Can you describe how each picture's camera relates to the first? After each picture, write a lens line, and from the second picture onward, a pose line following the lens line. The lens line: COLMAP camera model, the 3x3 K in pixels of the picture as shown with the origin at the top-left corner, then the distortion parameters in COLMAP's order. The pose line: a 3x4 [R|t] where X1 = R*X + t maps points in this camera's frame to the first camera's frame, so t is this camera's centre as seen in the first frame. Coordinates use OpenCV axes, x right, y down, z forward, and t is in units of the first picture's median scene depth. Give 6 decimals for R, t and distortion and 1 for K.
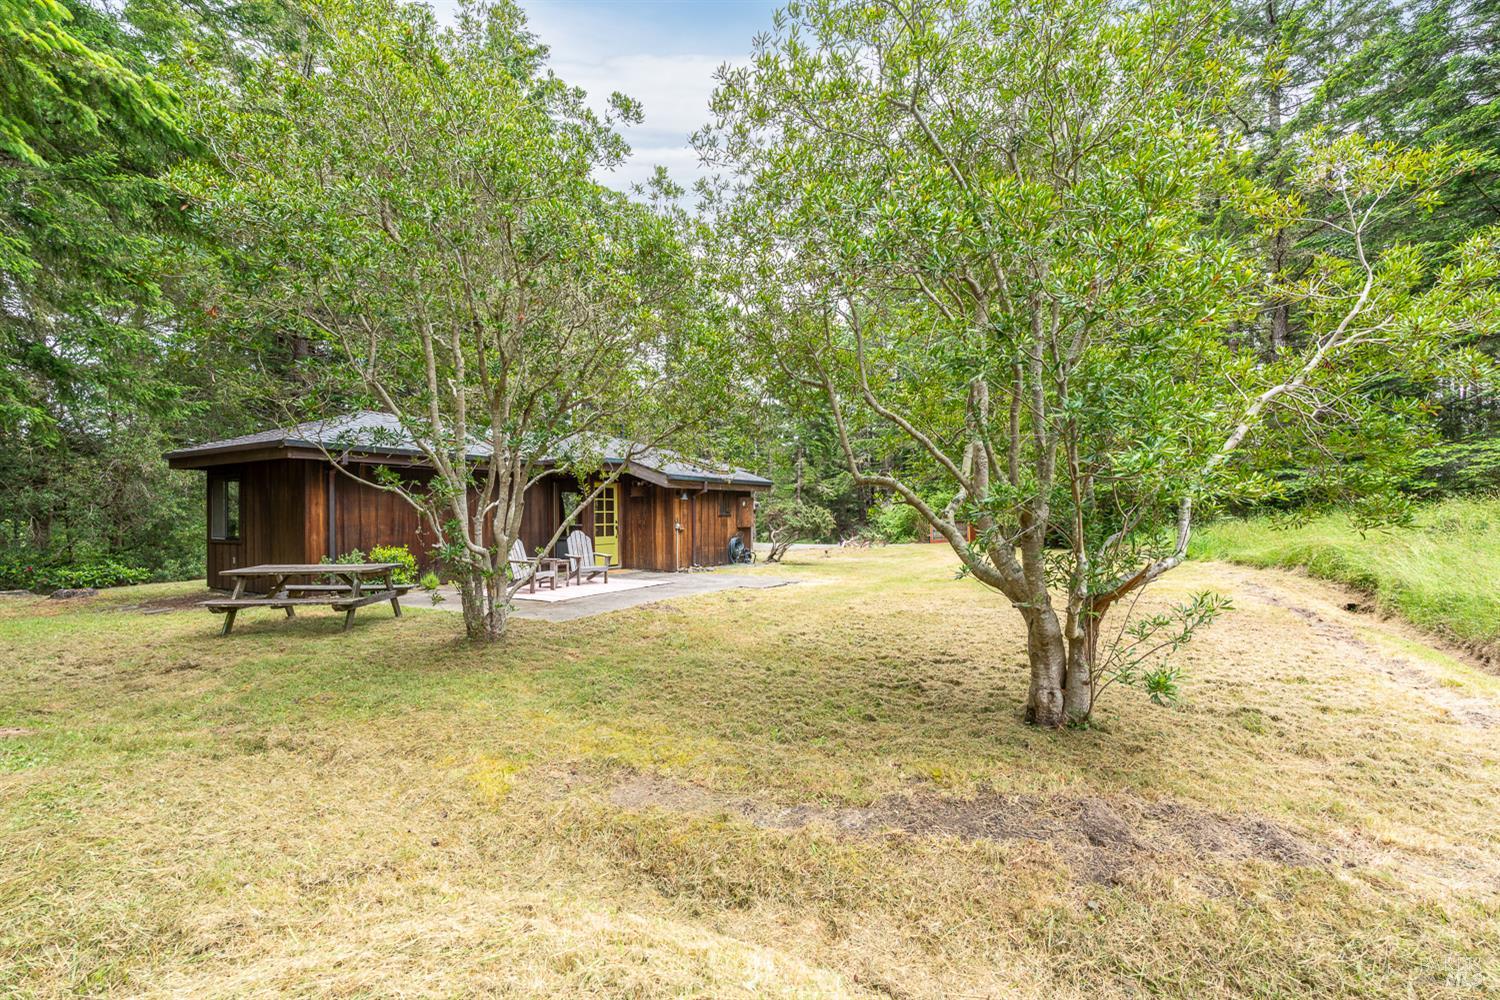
lens RADIAL K [[689.7, 0, 757.7], [0, 689.7, 494.7], [0, 0, 1]] dist [-0.004020, -0.000146]
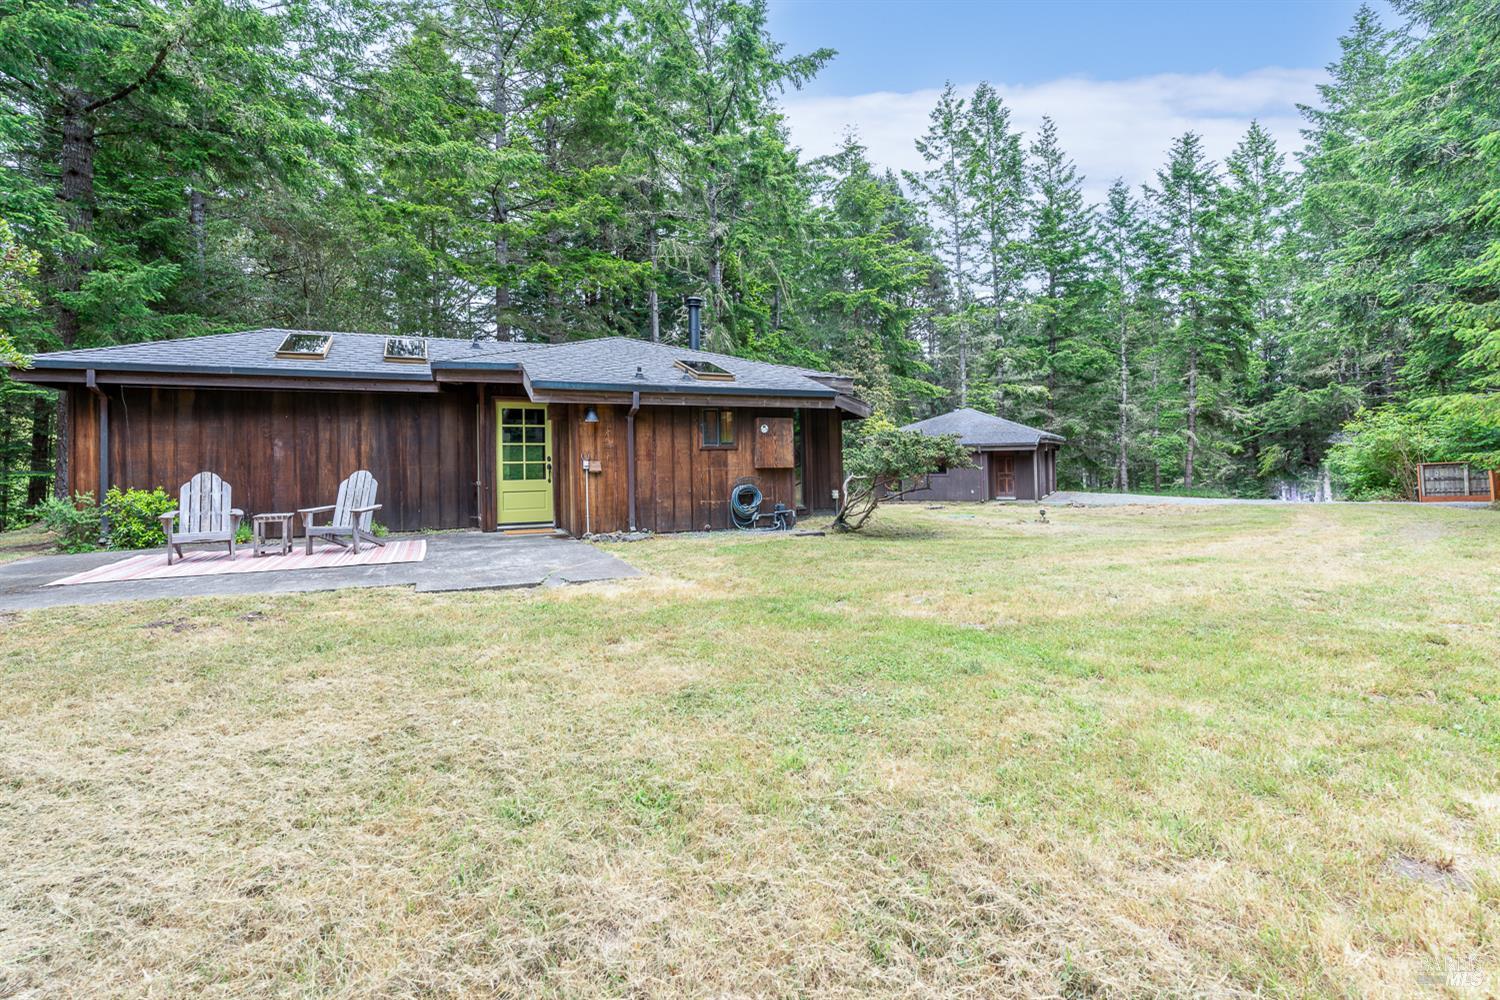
lens RADIAL K [[701.8, 0, 707.2], [0, 701.8, 453.9], [0, 0, 1]] dist [-0.003863, -0.000758]
pose [[0.799617, -0.002007, -0.600507, 0.343084], [0.018713, 0.999592, 0.021577, 0.022130], [0.600218, -0.028491, 0.799329, 0.533639]]
